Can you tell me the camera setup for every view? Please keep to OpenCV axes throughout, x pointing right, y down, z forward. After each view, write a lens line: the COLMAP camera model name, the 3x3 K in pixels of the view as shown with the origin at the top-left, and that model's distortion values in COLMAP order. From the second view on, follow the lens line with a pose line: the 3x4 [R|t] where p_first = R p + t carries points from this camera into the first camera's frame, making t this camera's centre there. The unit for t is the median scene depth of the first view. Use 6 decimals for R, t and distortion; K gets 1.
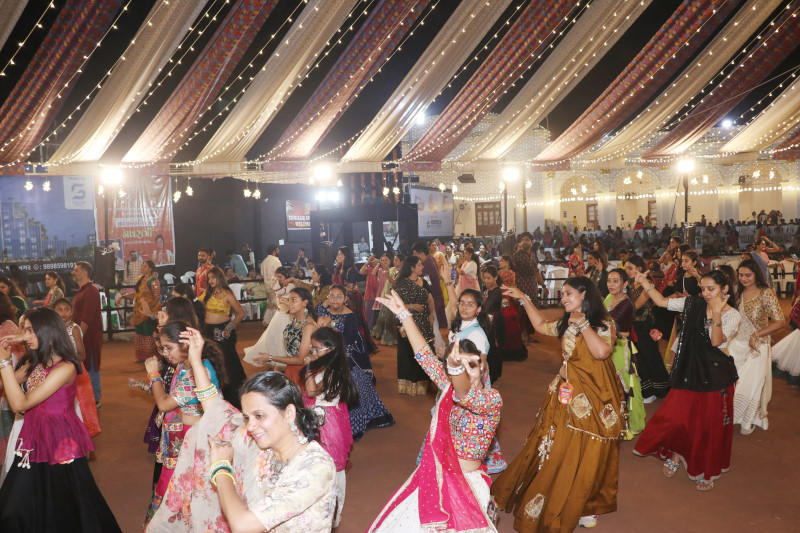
lens RADIAL K [[651.3, 0, 400.1], [0, 651.3, 278.7], [0, 0, 1]] dist [-0.184530, 0.143102]
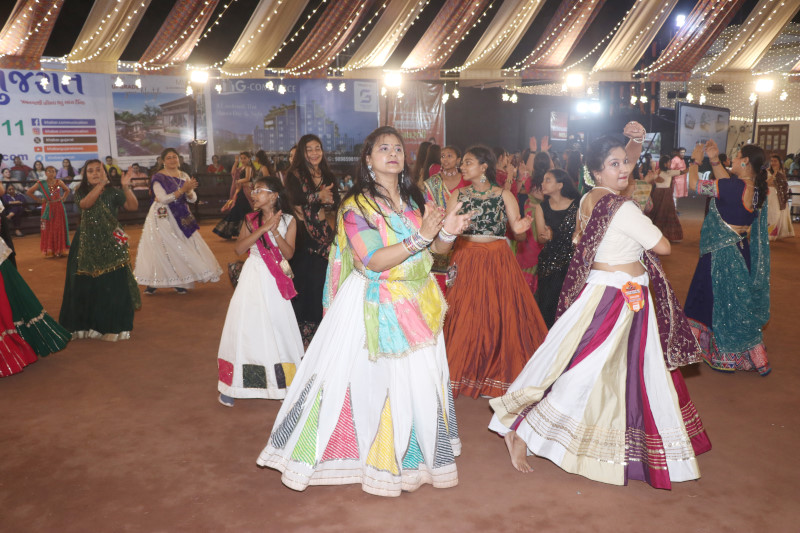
lens RADIAL K [[651.3, 0, 400.1], [0, 651.3, 278.7], [0, 0, 1]] dist [-0.184530, 0.143102]
pose [[0.913849, 0.108695, -0.391235, 0.065661], [-0.059240, 0.988886, 0.136365, 0.039020], [0.401709, -0.101440, 0.910132, -0.131256]]
